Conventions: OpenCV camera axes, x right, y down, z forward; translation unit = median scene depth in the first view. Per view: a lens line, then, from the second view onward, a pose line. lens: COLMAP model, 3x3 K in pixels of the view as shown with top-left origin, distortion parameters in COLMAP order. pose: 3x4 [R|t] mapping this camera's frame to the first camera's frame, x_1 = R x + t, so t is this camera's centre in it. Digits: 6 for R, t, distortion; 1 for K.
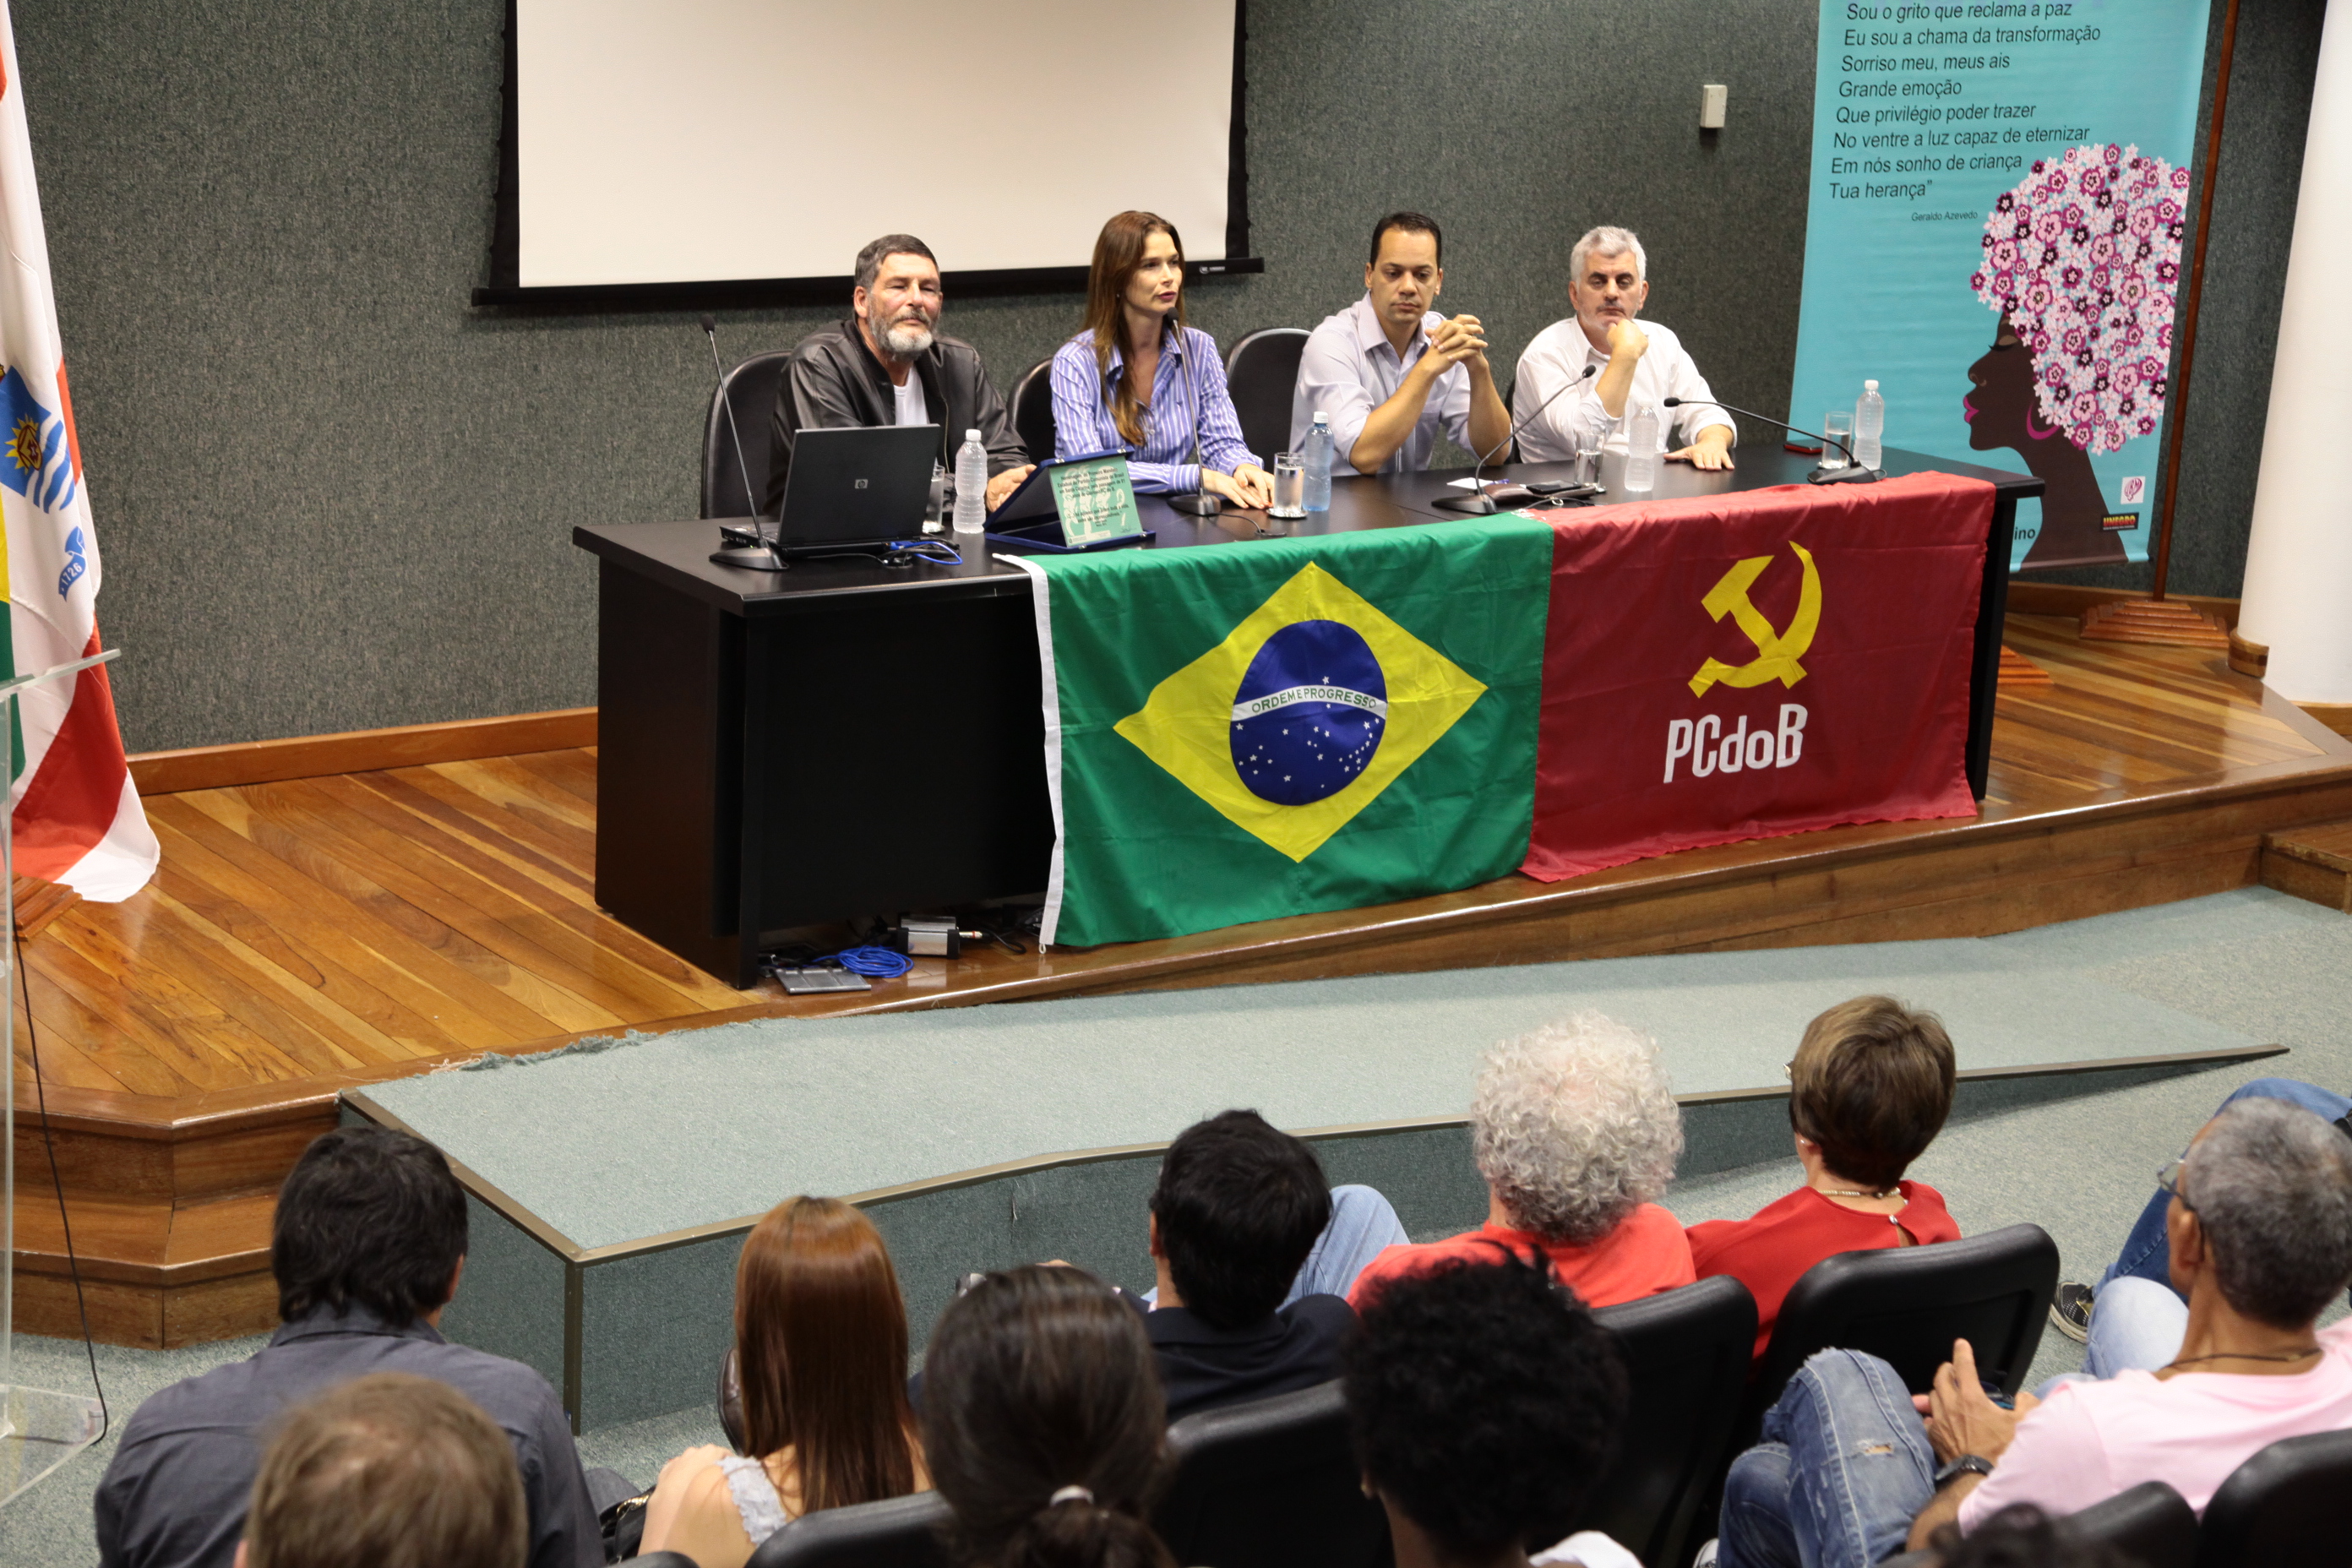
lens RADIAL K [[3829.0, 0, 1176.0], [0, 3829.0, 784.0], [0, 0, 1]] dist [0.221524, -0.016690]
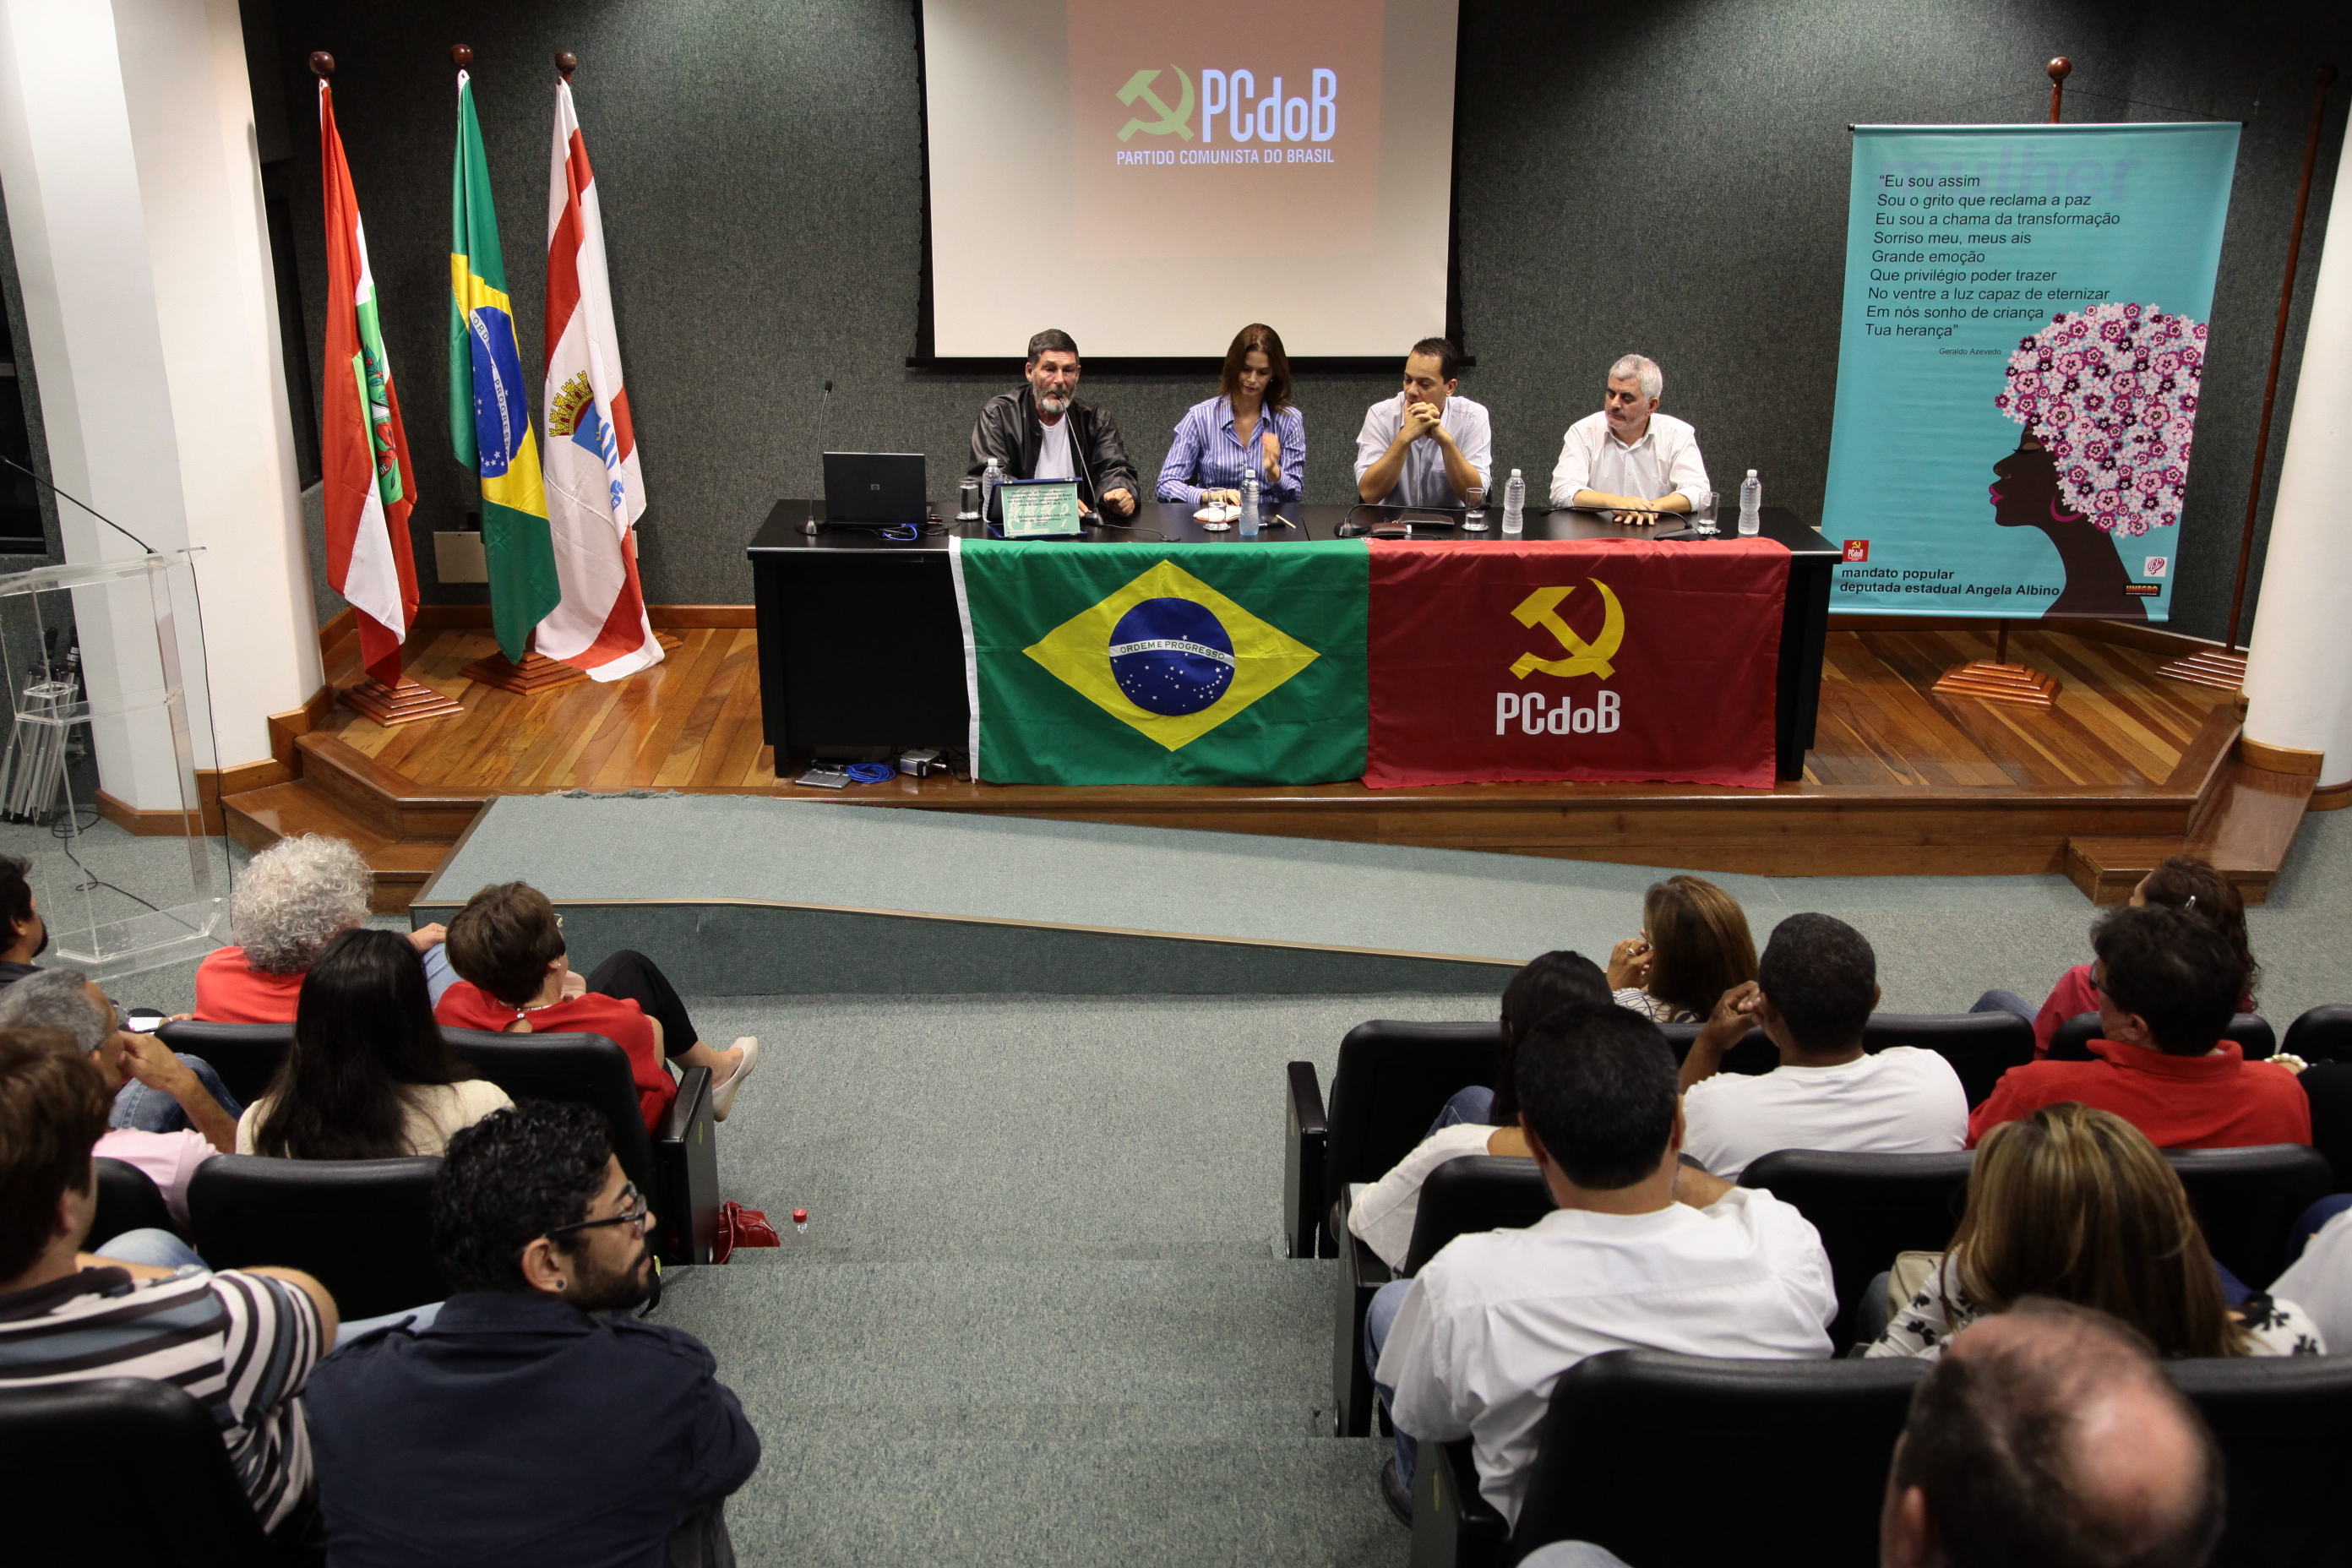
lens RADIAL K [[2274.0, 0, 1176.0], [0, 2274.0, 784.0], [0, 0, 1]] dist [-0.010287, 0.099668]
pose [[0.827690, 0.149106, -0.541015, 0.501586], [-0.109383, 0.988431, 0.105073, -0.059776], [0.550423, -0.027790, 0.834424, 0.213787]]
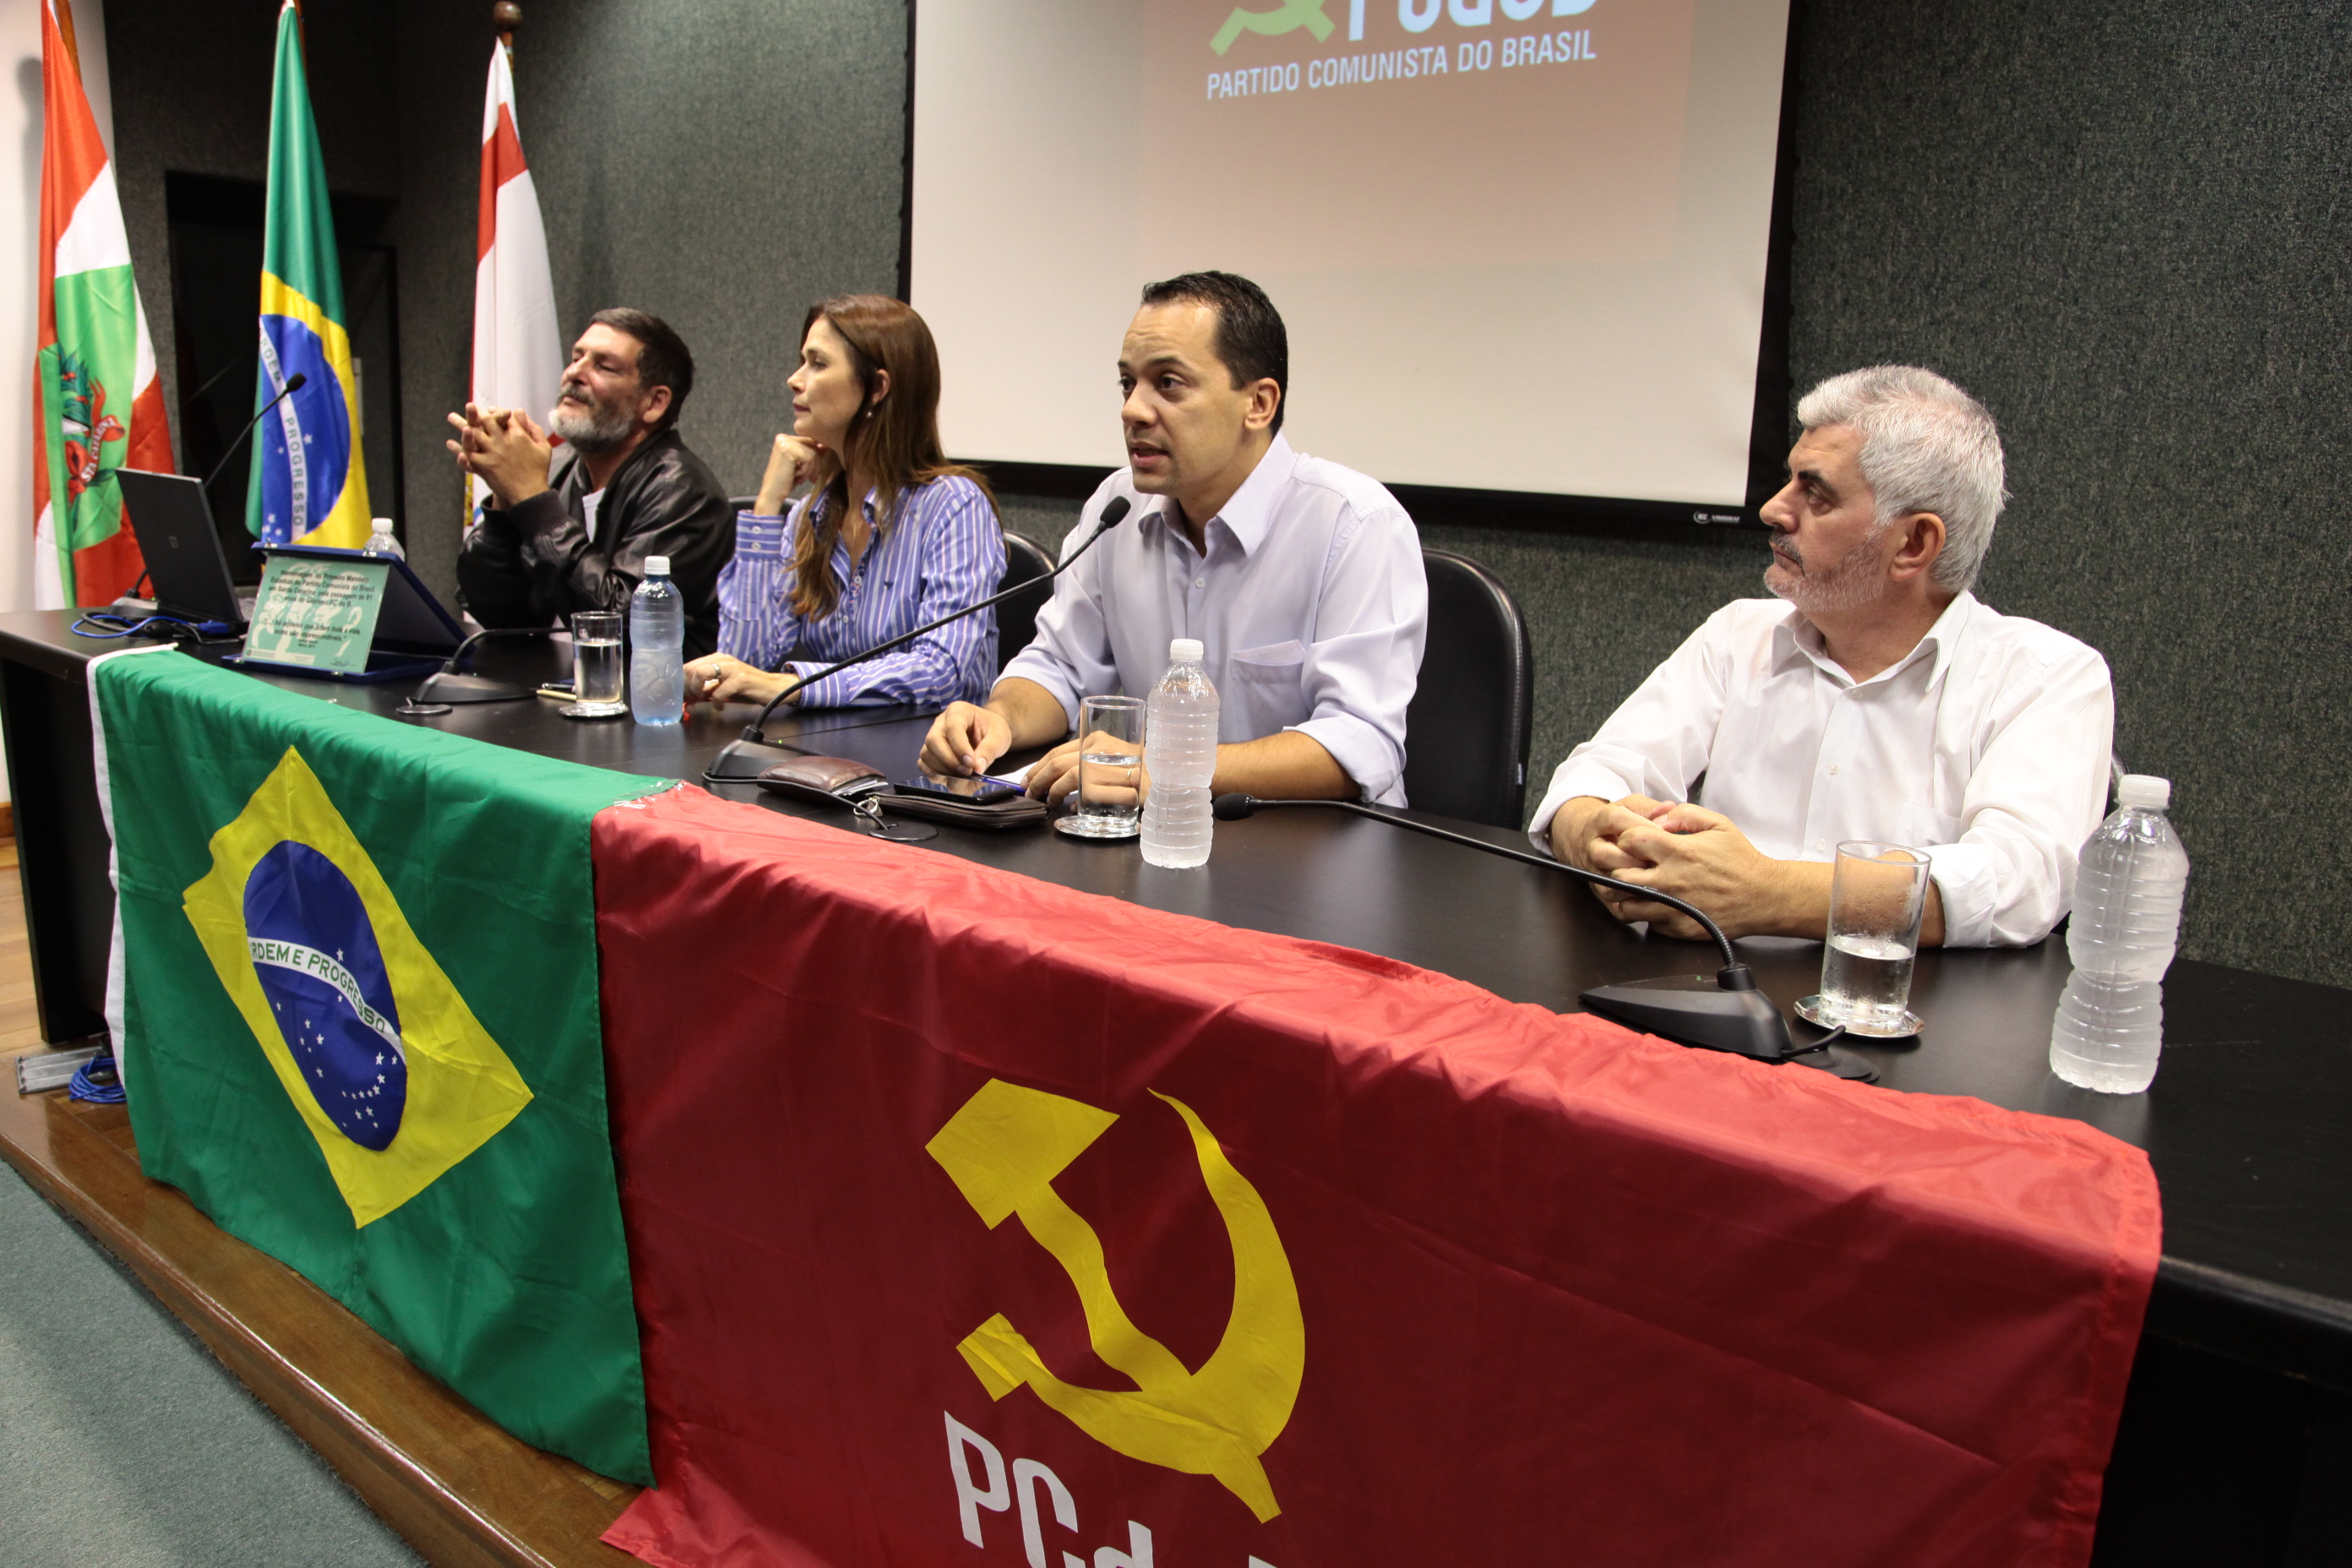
lens RADIAL K [[1652.1, 0, 1183.3], [0, 1652.1, 795.1], [0, 0, 1]] dist [-0.117540, 0.072125]
pose [[0.304736, 0.170029, -0.937137, 0.288051], [-0.270223, 0.958939, 0.086114, -0.100439], [0.913299, 0.226994, 0.338169, 0.953916]]
